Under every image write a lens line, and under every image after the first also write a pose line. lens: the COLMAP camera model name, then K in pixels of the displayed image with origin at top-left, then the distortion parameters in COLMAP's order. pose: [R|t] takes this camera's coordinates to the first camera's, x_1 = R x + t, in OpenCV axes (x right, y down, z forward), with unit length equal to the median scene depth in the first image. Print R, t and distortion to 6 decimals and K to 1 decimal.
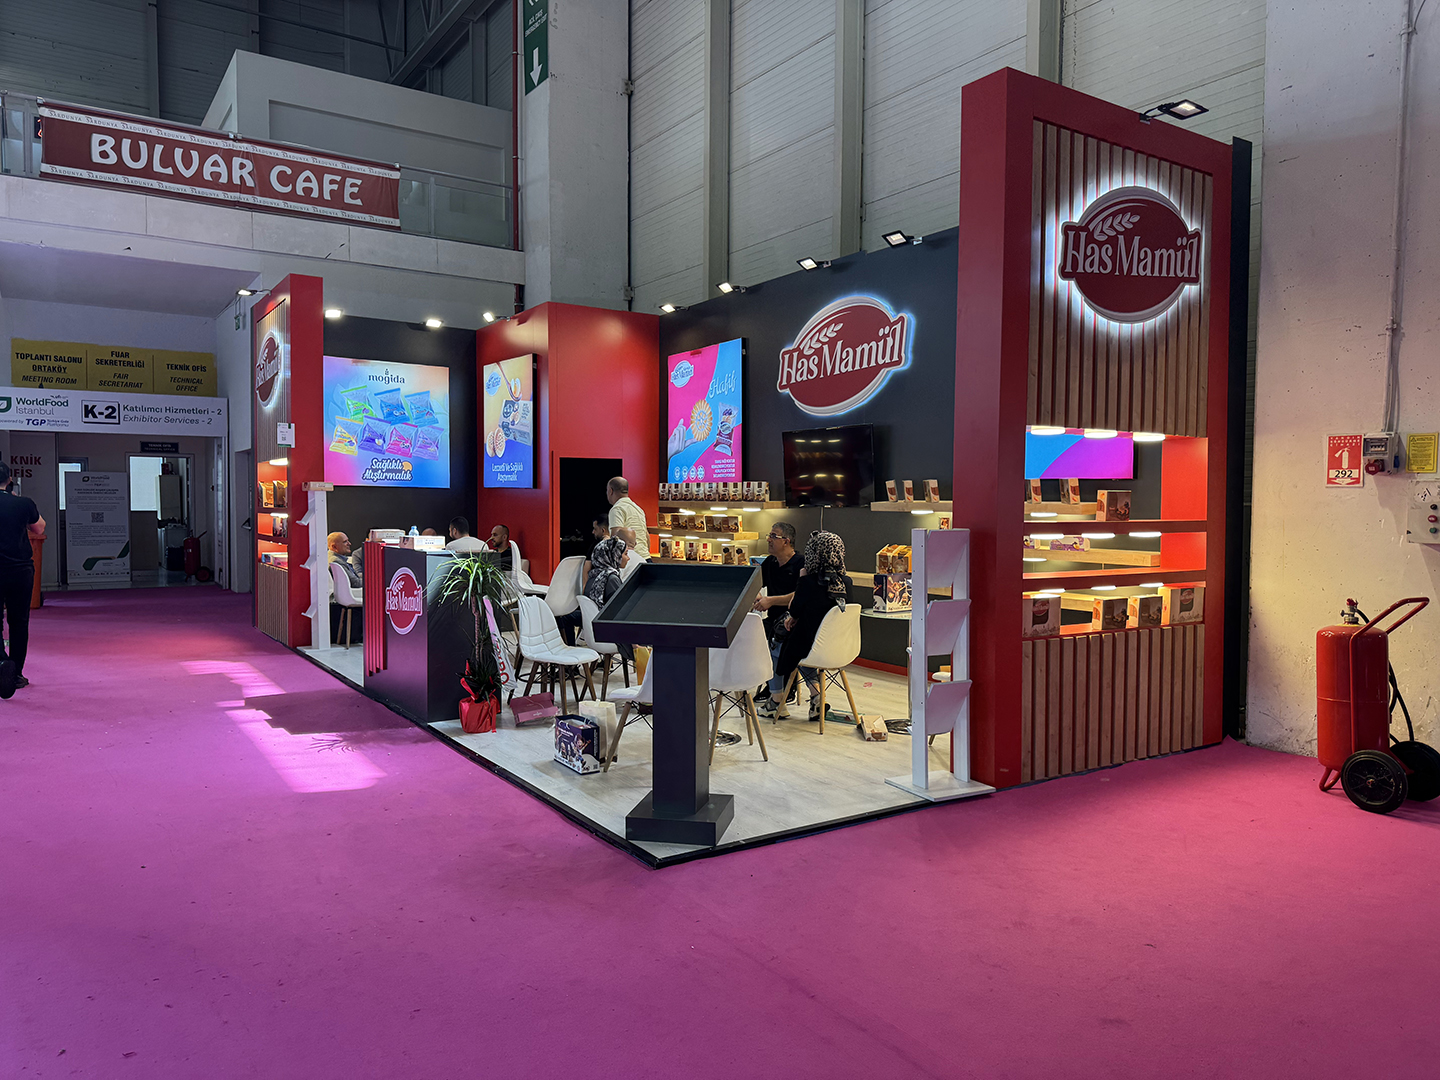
lens RADIAL K [[1051.5, 0, 701.2], [0, 1051.5, 541.6], [0, 0, 1]] dist [0.084682, -0.076359]
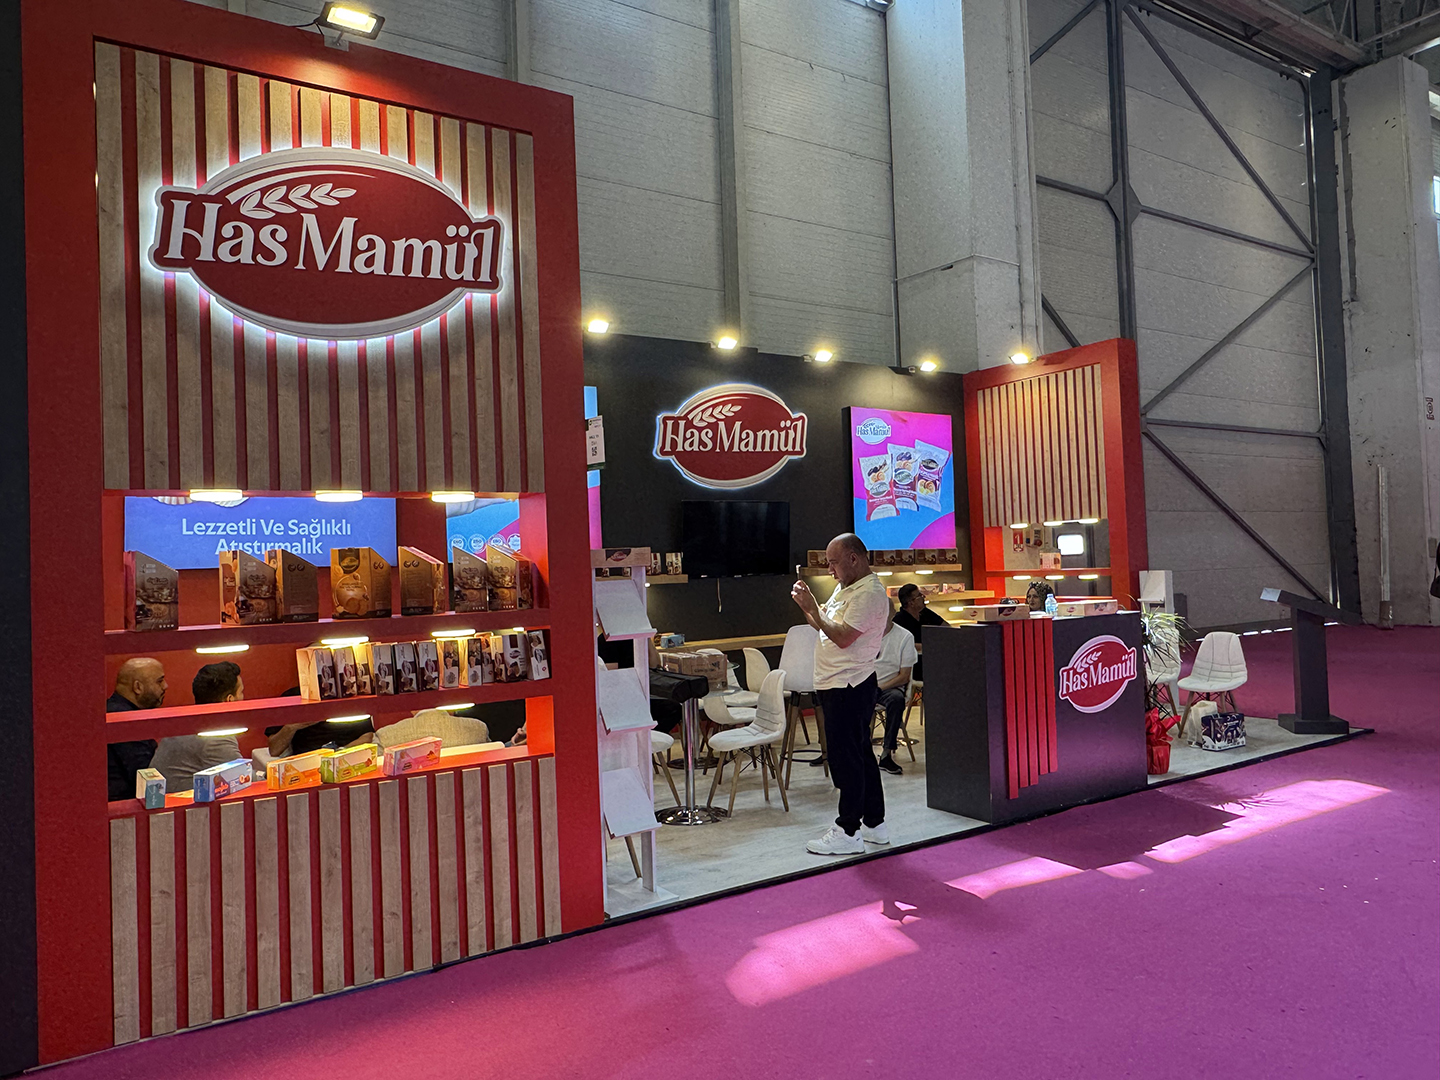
lens RADIAL K [[1016.1, 0, 747.6], [0, 1016.1, 536.7], [0, 0, 1]] dist [-0.004570, 0.000039]
pose [[-0.043200, 0.022949, 0.998803, -0.779935], [0.071816, 0.997221, -0.019806, -0.045341], [-0.996482, 0.070875, -0.044728, 0.907240]]
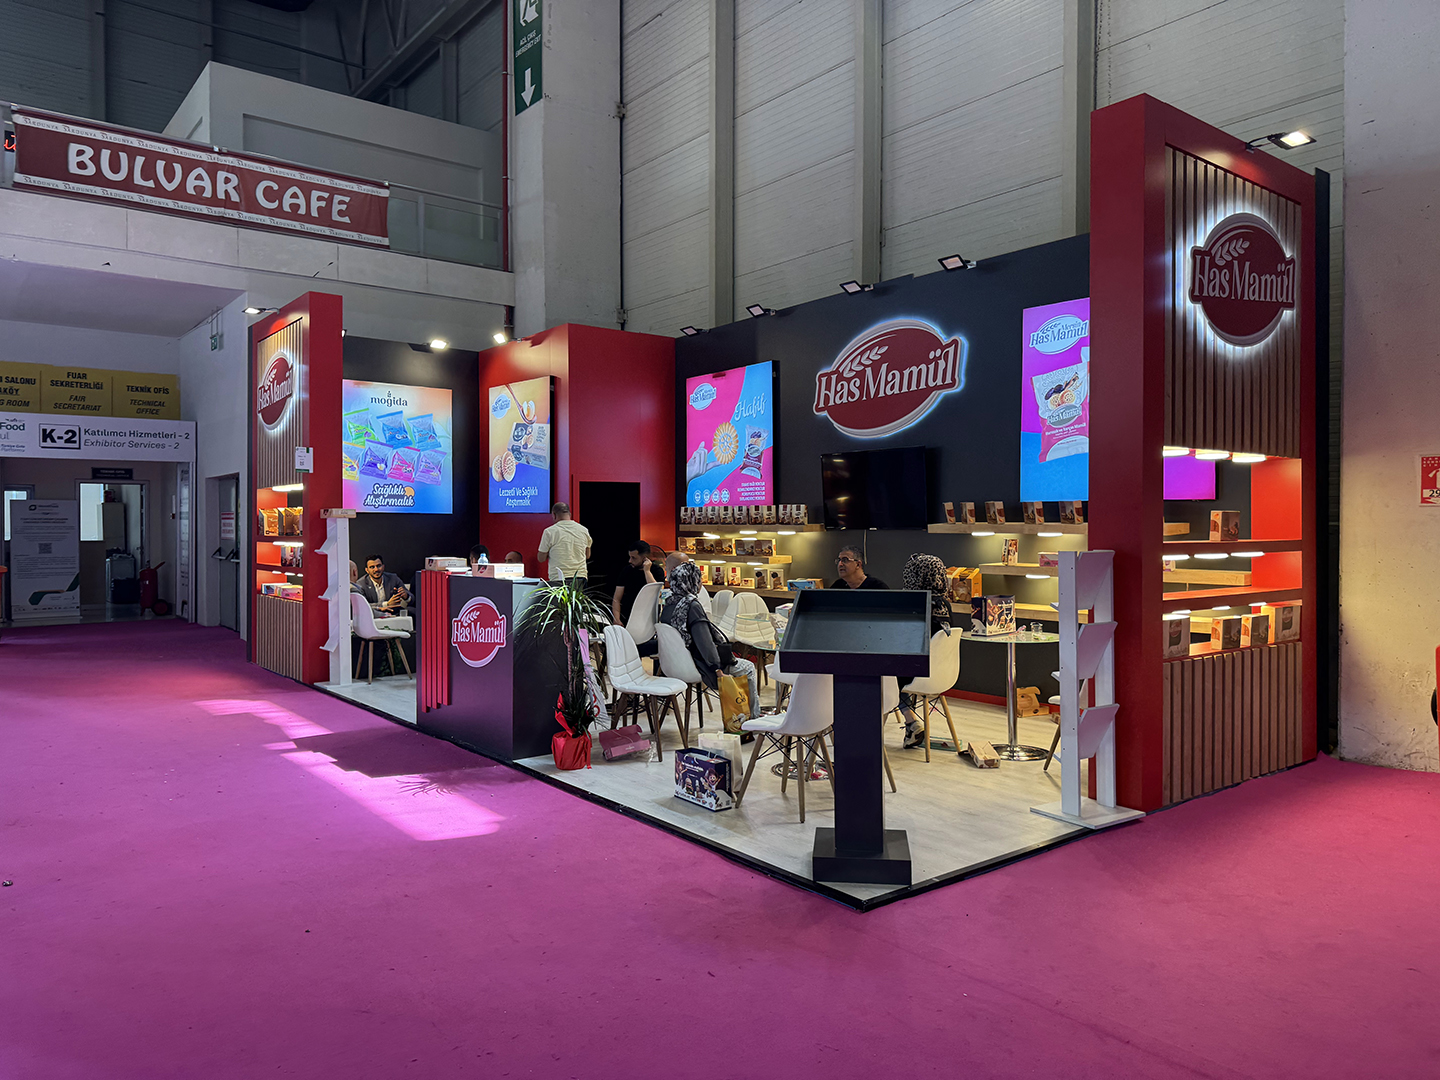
lens RADIAL K [[1046.2, 0, 713.2], [0, 1046.2, 542.5], [0, 0, 1]] dist [0.067997, -0.053344]
pose [[0.996097, -0.009489, 0.087753, -0.103378], [0.011355, 0.999719, -0.020786, -0.001658], [-0.087531, 0.021701, 0.995925, 0.024753]]
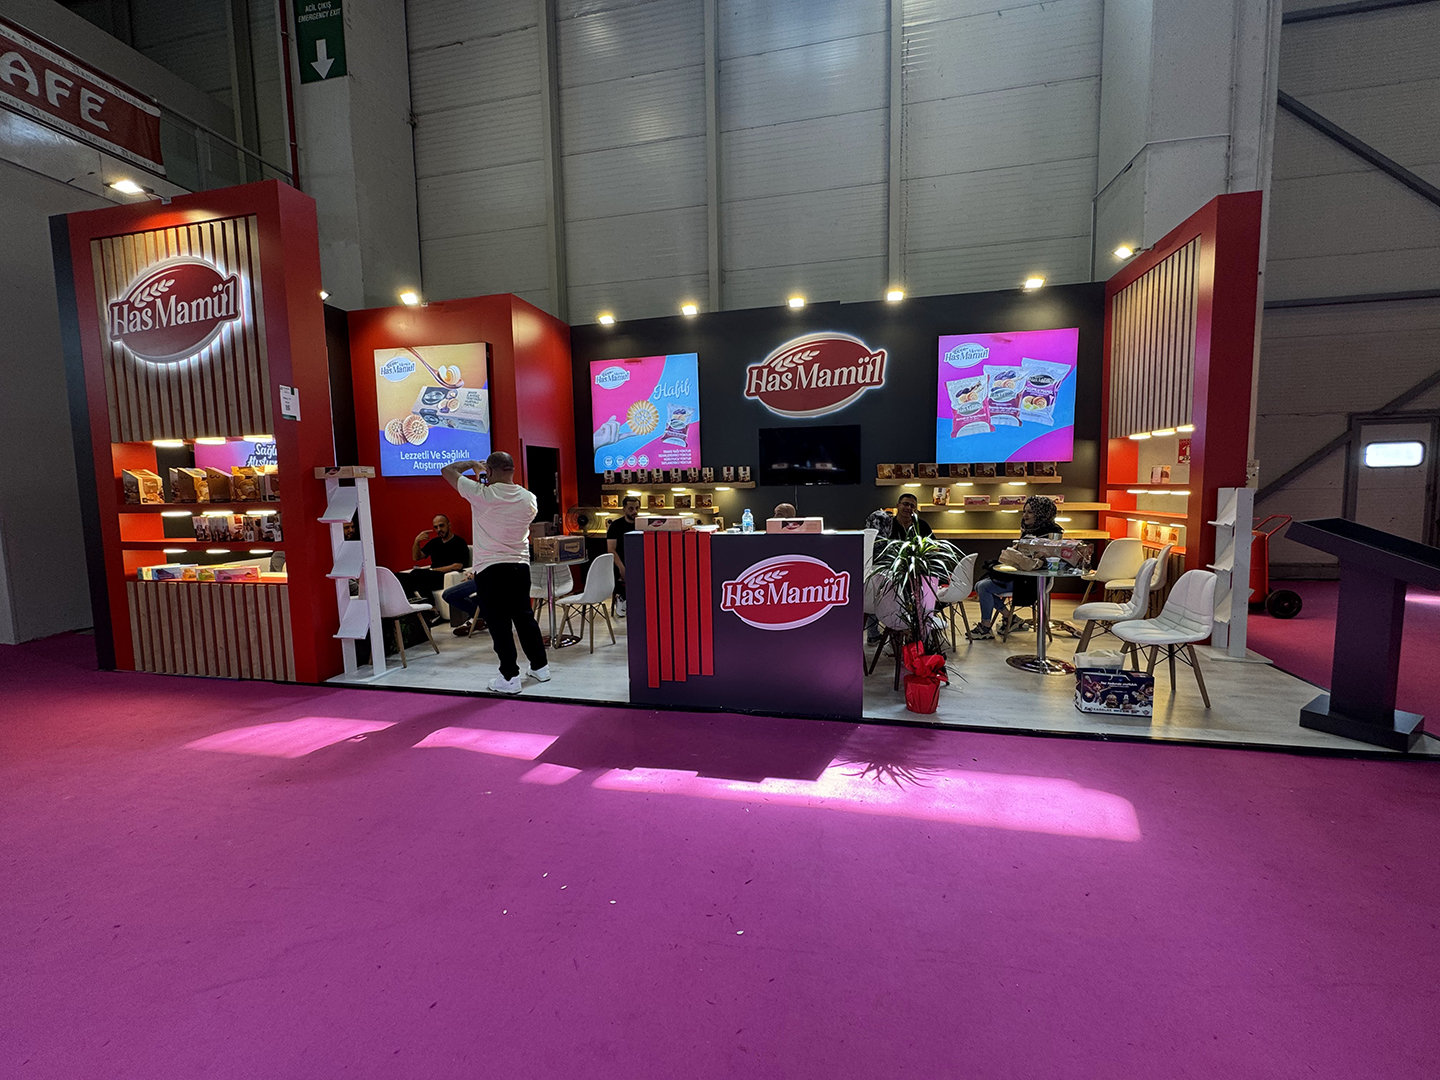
lens RADIAL K [[588.1, 0, 726.3], [0, 588.1, 542.9], [0, 0, 1]] dist [-0.009304, 0.003906]
pose [[0.700036, -0.089599, 0.708464, -0.450218], [0.050424, 0.995823, 0.076117, -0.017840], [-0.712325, -0.017561, 0.701630, 0.468192]]
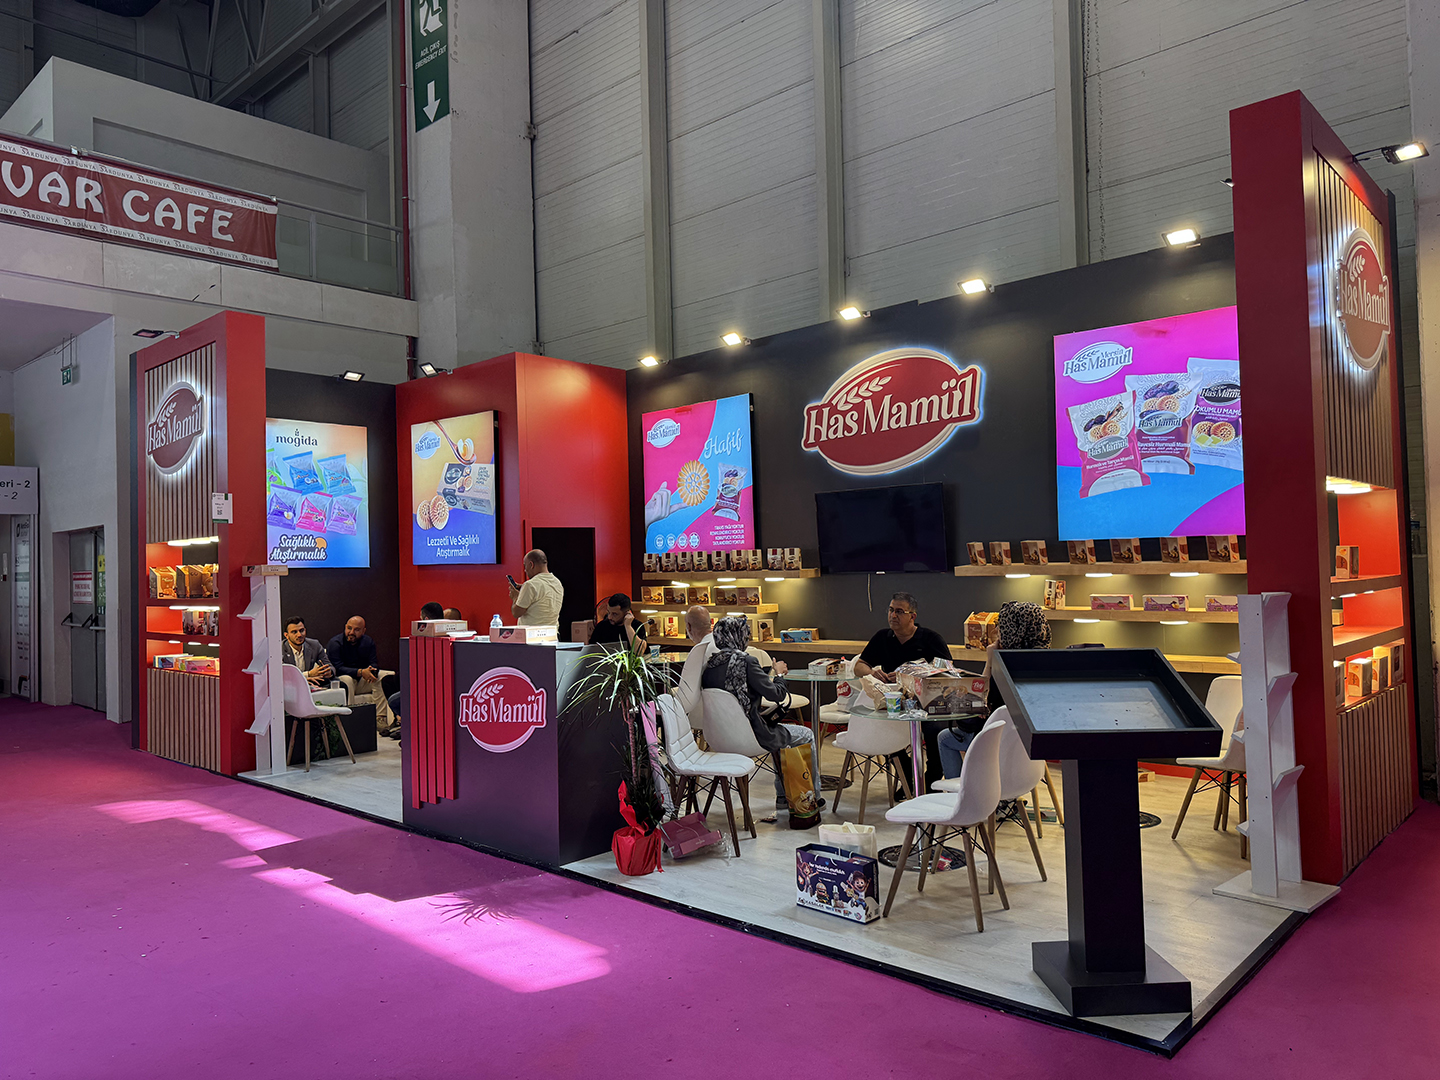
lens RADIAL K [[1046.2, 0, 713.2], [0, 1046.2, 542.5], [0, 0, 1]] dist [0.067997, -0.053344]
pose [[0.969443, -0.026799, 0.243849, -0.214554], [0.042007, 0.997468, -0.057383, -0.011910], [-0.241693, 0.065872, 0.968114, 0.130168]]
